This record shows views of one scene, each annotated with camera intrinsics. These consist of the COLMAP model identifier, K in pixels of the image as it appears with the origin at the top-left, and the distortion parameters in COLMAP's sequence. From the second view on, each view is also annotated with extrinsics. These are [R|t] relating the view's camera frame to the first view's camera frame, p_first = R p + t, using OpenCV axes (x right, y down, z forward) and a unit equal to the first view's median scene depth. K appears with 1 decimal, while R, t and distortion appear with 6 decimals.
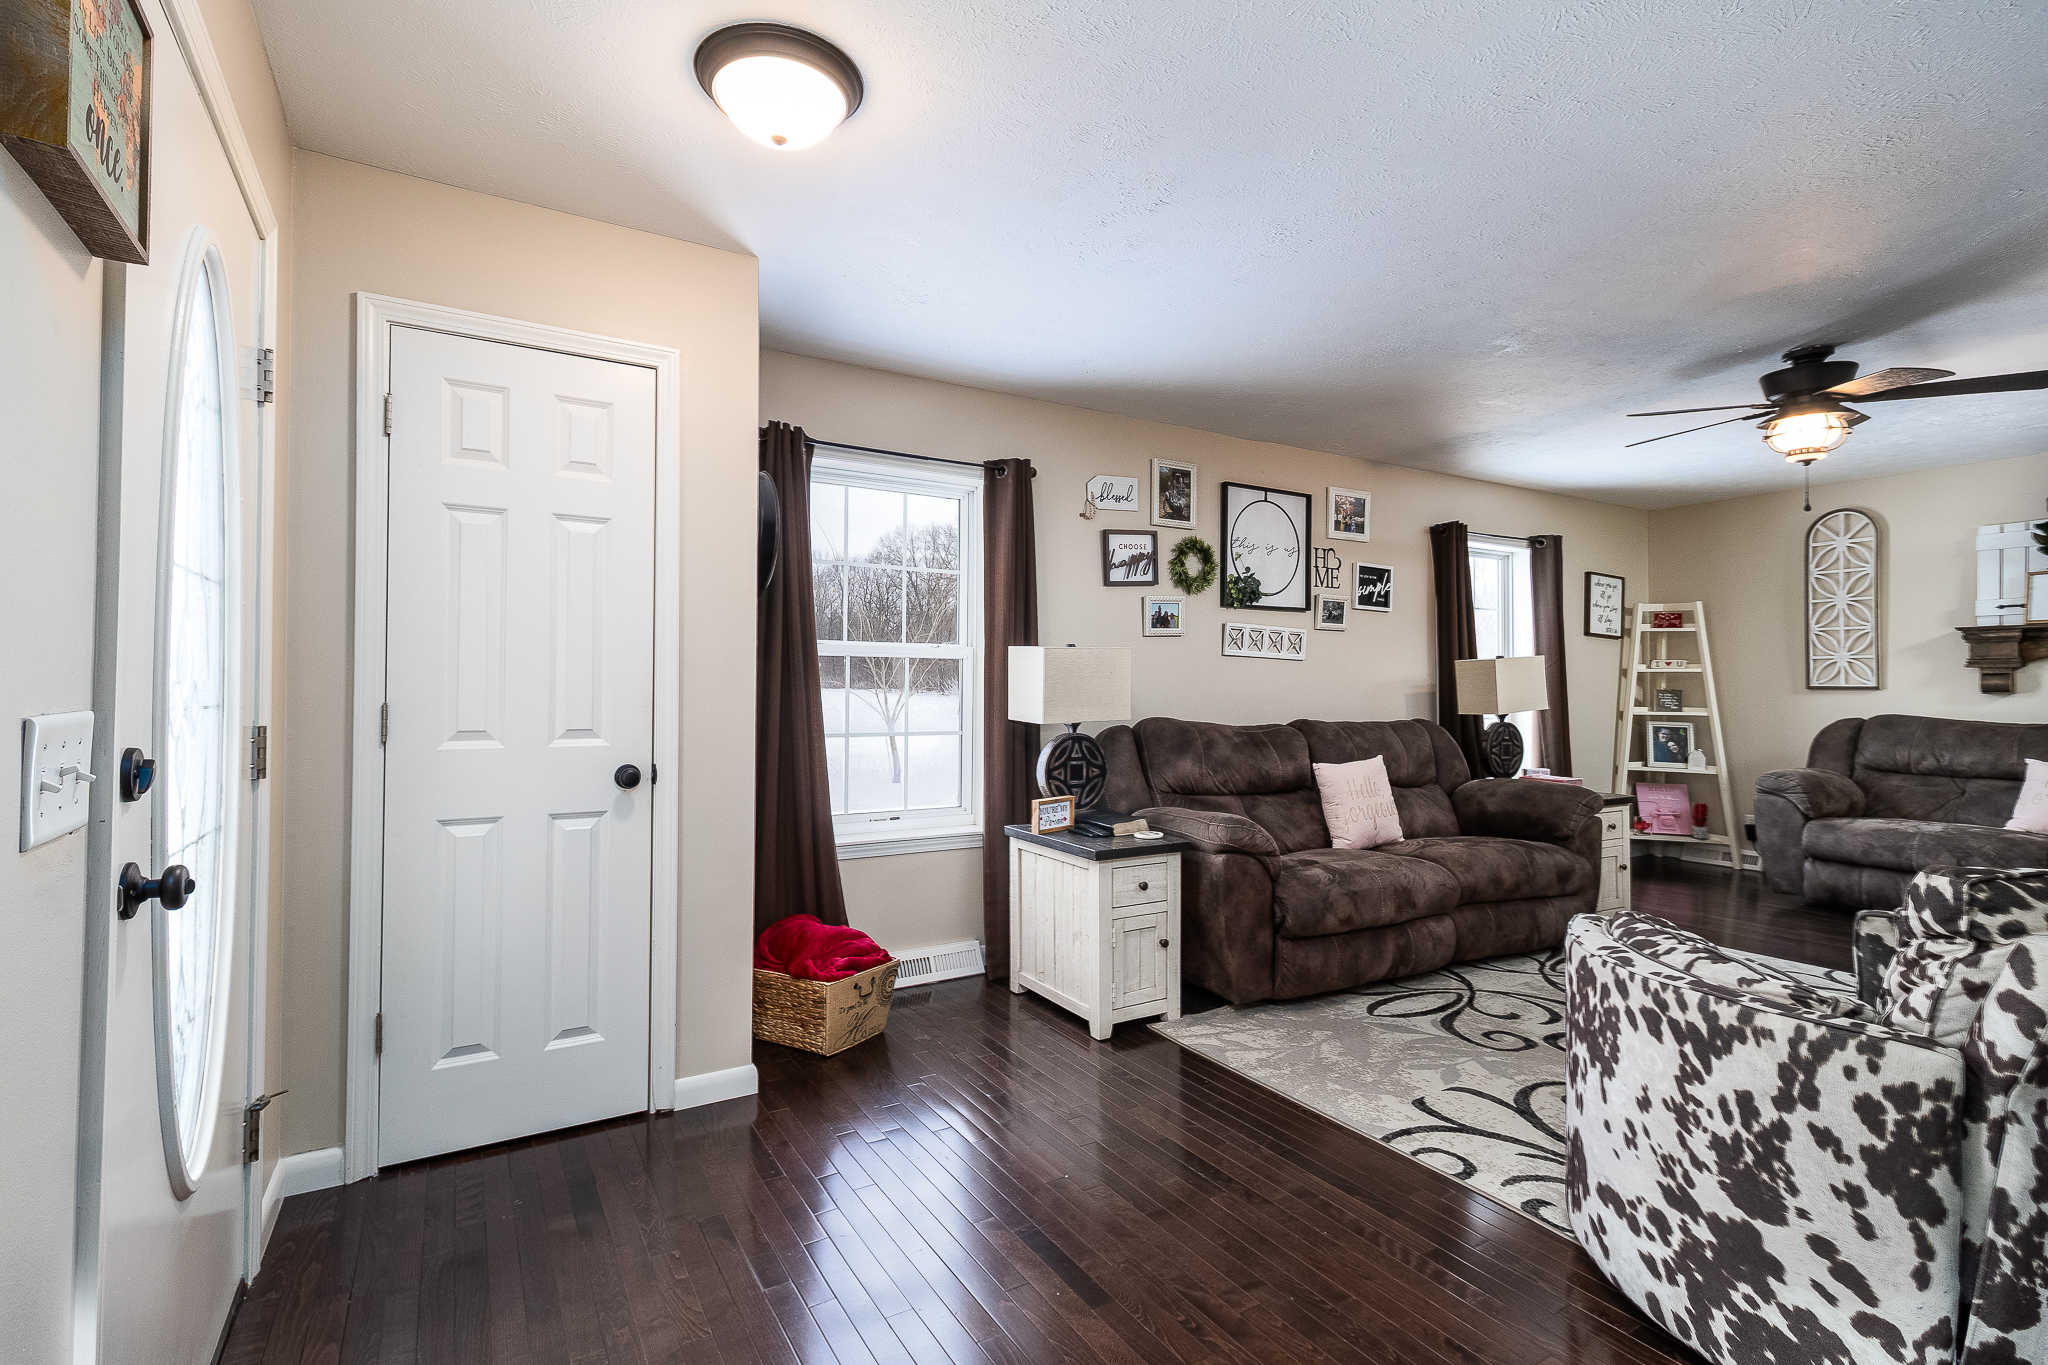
lens RADIAL K [[948.8, 0, 1011.8], [0, 948.8, 681.2], [0, 0, 1]] dist [0.004884, 0.000960]
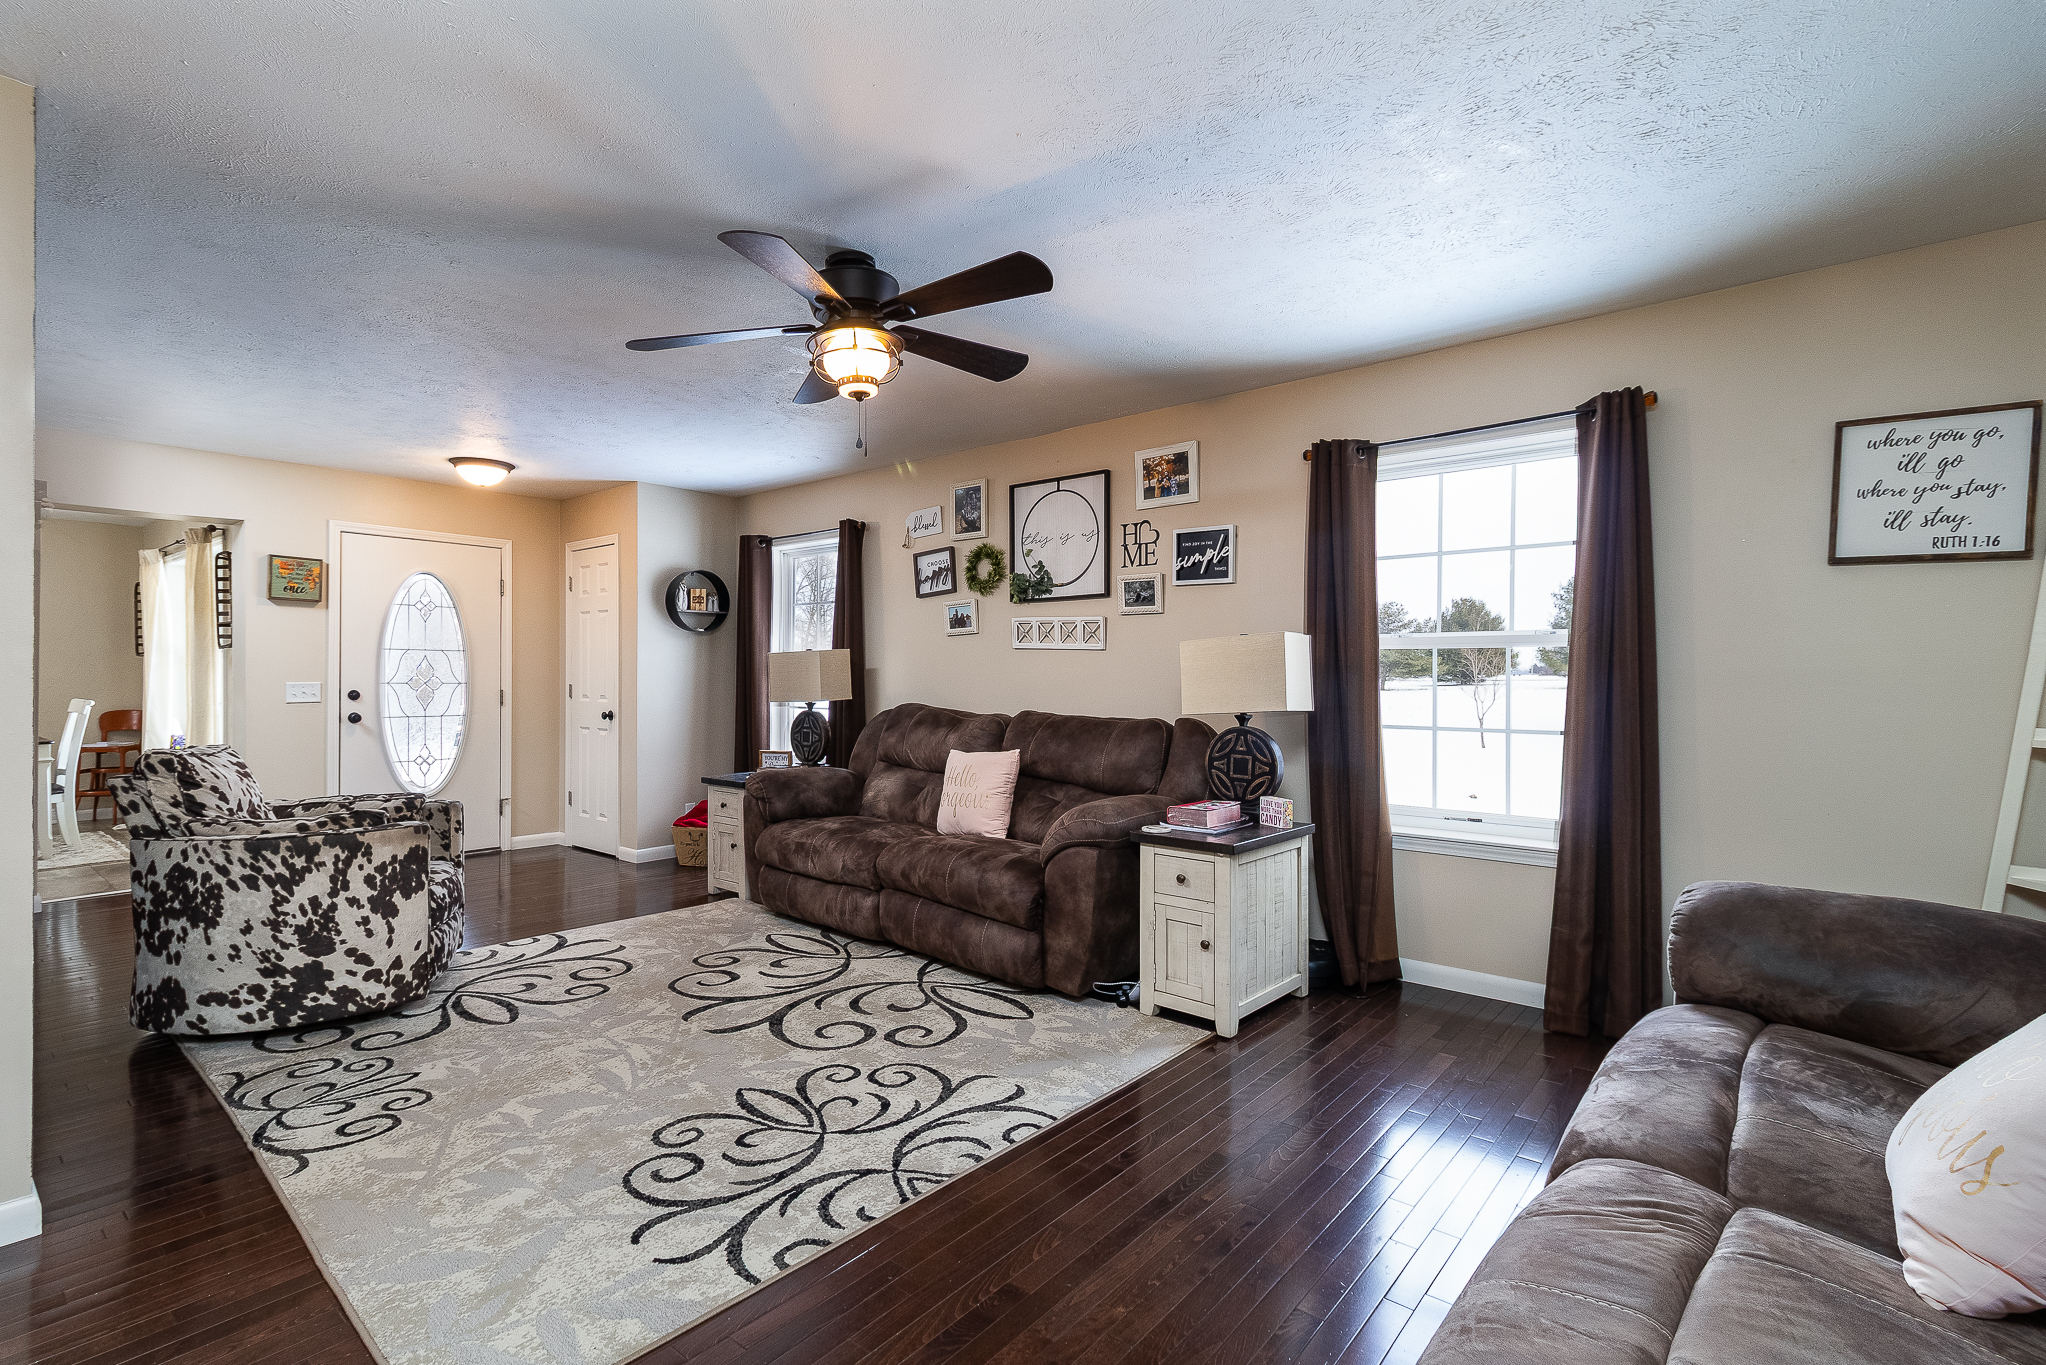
lens RADIAL K [[947.9, 0, 1014.3], [0, 947.9, 688.2], [0, 0, 1]] dist [0.004884, 0.000960]
pose [[0.329180, 0.009049, -0.944224, 2.354431], [0.005082, 0.999923, 0.011354, 0.010097], [0.944254, -0.008536, 0.329108, 1.242917]]
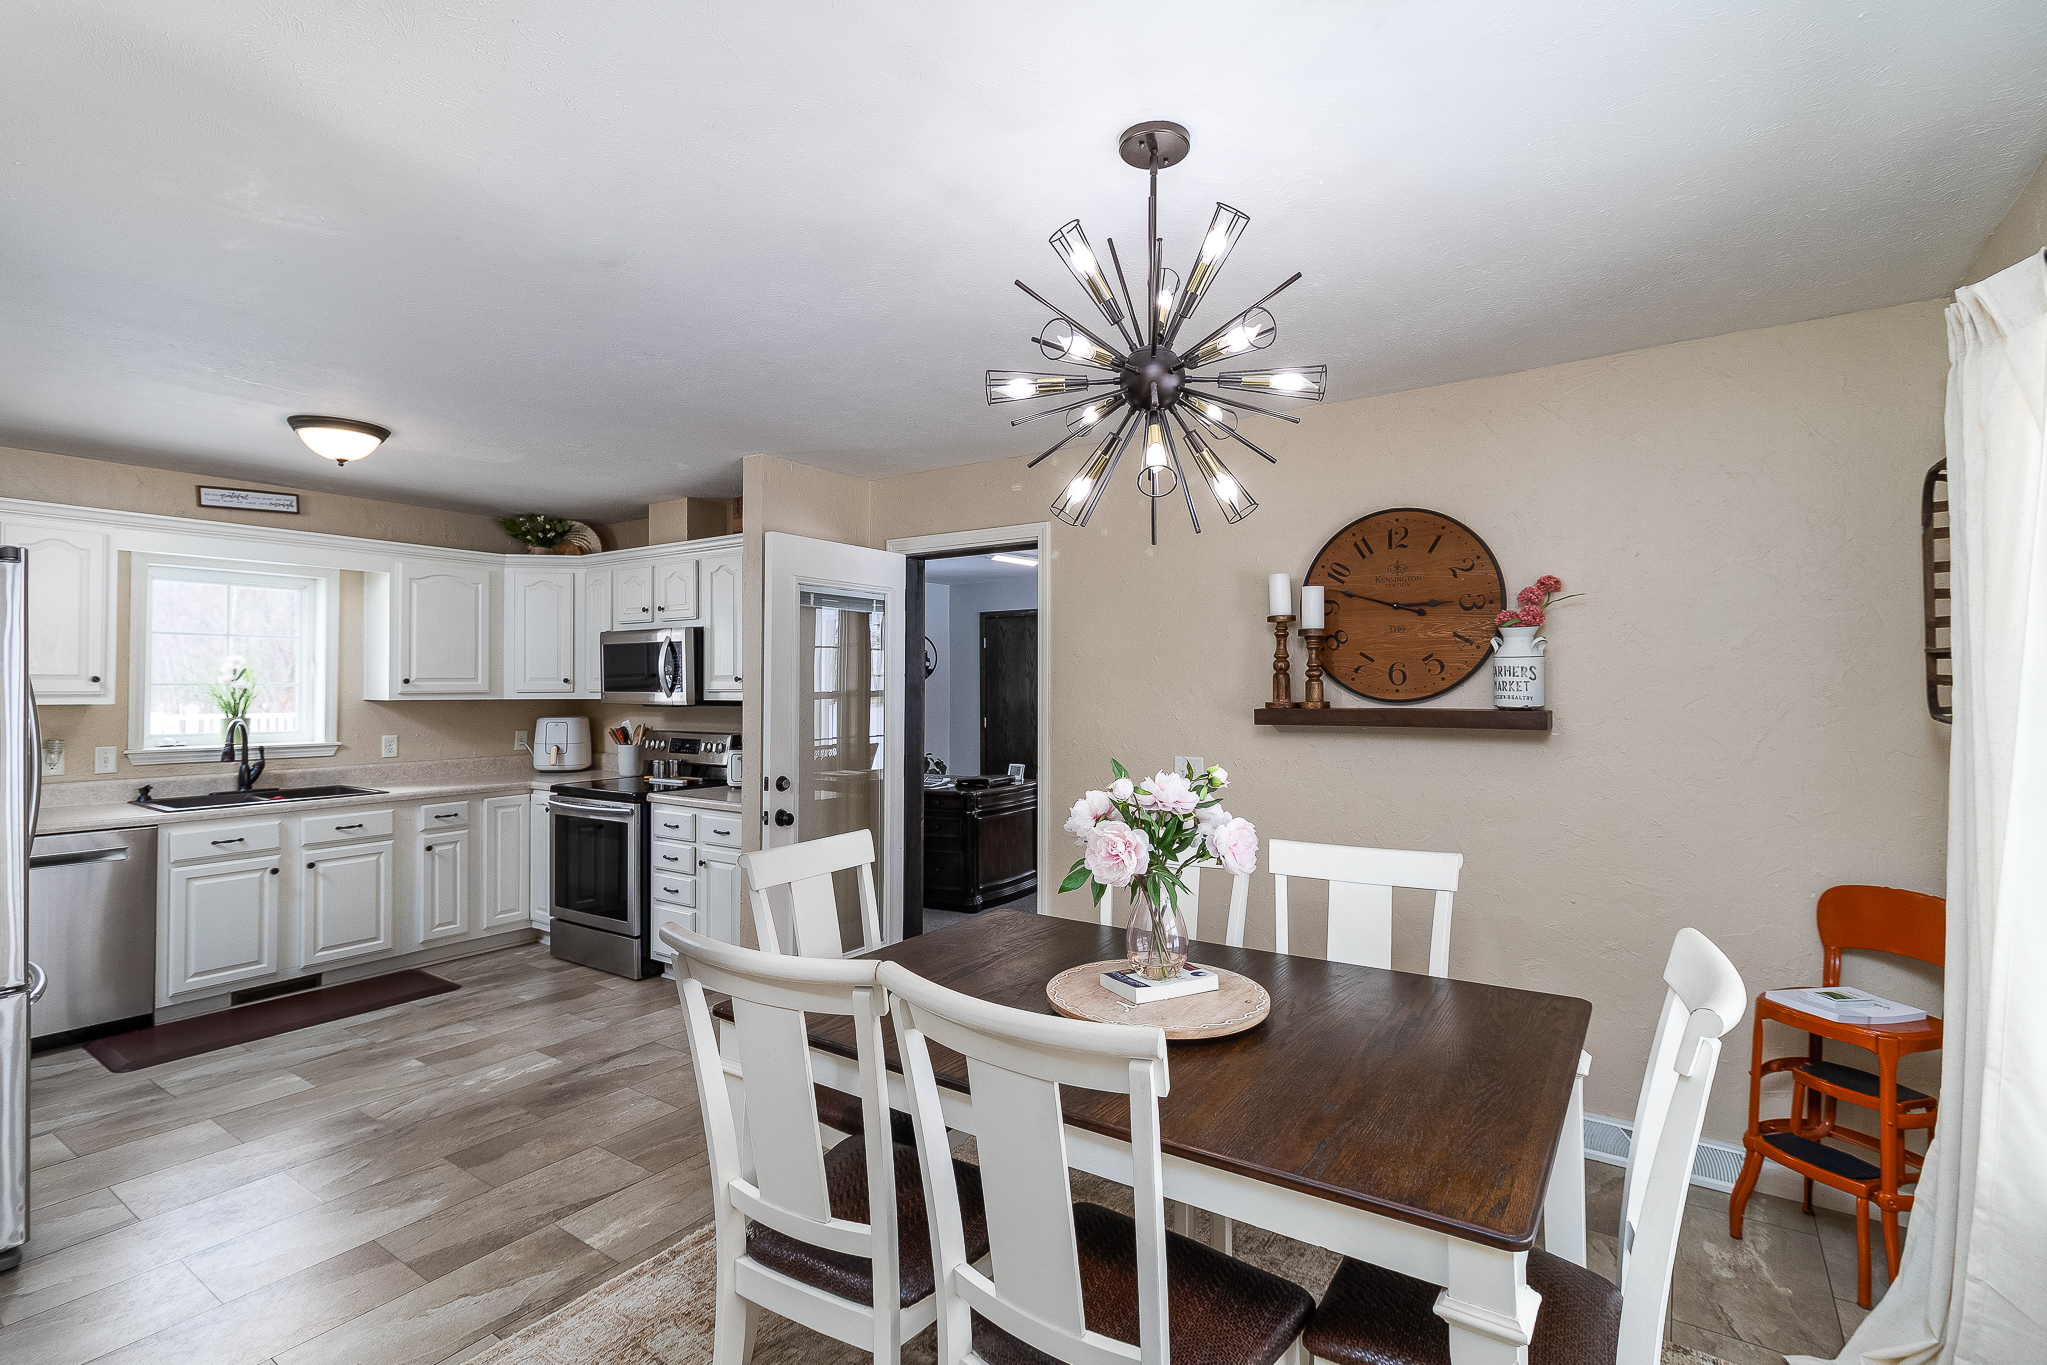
lens RADIAL K [[948.4, 0, 1020.6], [0, 948.4, 677.8], [0, 0, 1]] dist [0.004884, 0.000960]
pose [[-0.911055, -0.007927, -0.412208, -0.440620], [-0.000900, 0.999851, -0.017239, -0.101962], [0.412283, -0.015335, -0.910927, -0.004779]]
